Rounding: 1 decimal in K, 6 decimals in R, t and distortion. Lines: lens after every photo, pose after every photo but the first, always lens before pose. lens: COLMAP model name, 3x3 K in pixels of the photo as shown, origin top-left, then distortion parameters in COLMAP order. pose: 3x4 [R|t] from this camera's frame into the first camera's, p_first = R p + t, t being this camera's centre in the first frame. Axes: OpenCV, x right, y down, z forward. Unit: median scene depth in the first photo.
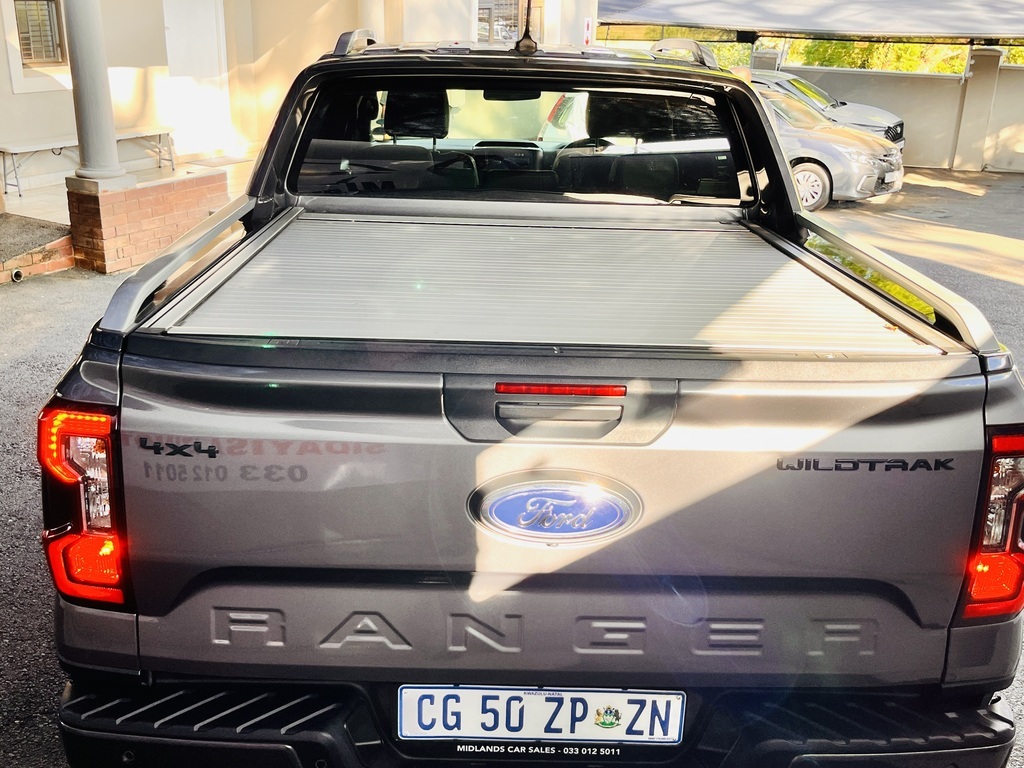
lens RADIAL K [[1056.6, 0, 508.4], [0, 1056.6, 377.4], [0, 0, 1]] dist [0.025368, 0.000000]
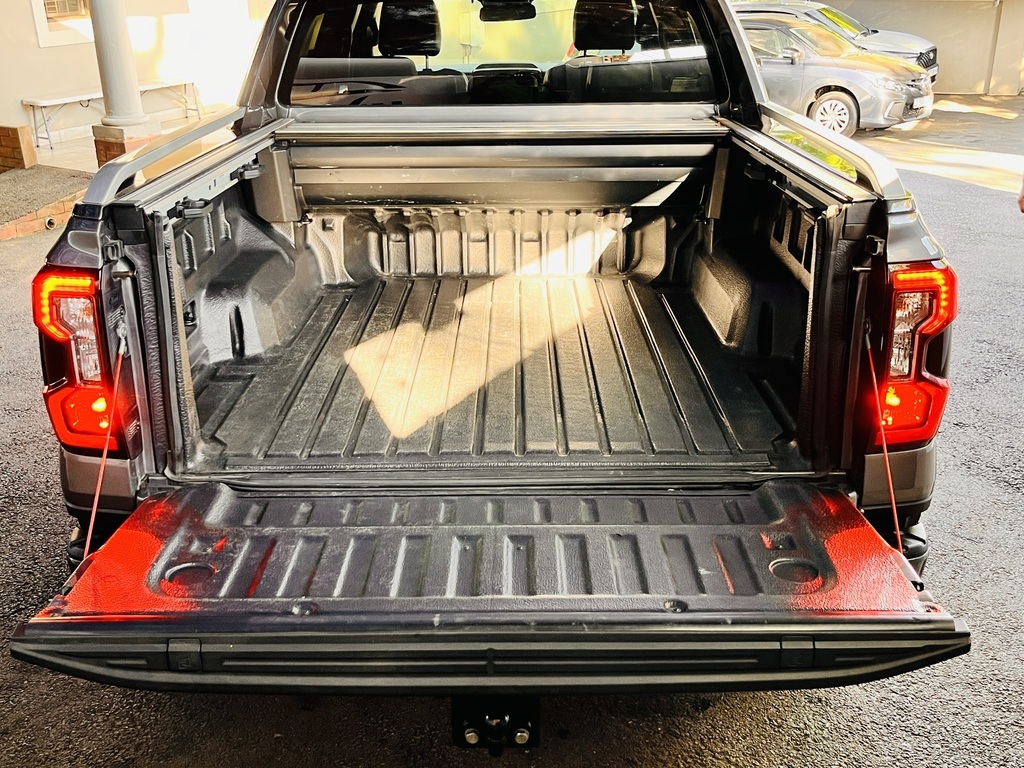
lens RADIAL K [[1056.6, 0, 517.8], [0, 1056.6, 384.6], [0, 0, 1]] dist [0.025368, 0.000000]
pose [[0.998948, -0.028657, -0.035790, 0.046344], [0.030380, 0.998357, 0.048574, 0.046310], [0.034340, -0.049610, 0.998178, -0.046083]]
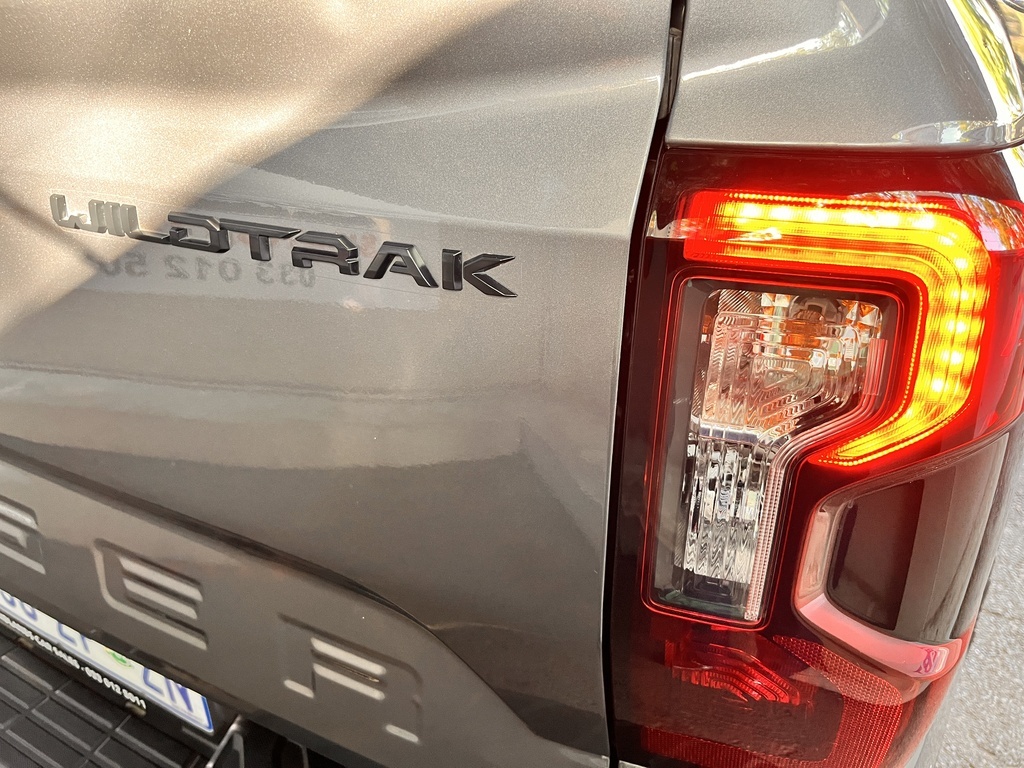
lens RADIAL K [[775.4, 0, 514.5], [0, 775.4, 384.9], [0, 0, 1]] dist [0.026232, -0.031122]
pose [[0.843533, 0.182408, -0.505153, 0.228819], [-0.110642, 0.979403, 0.168901, 0.032473], [0.525558, -0.086582, 0.846341, 0.355238]]
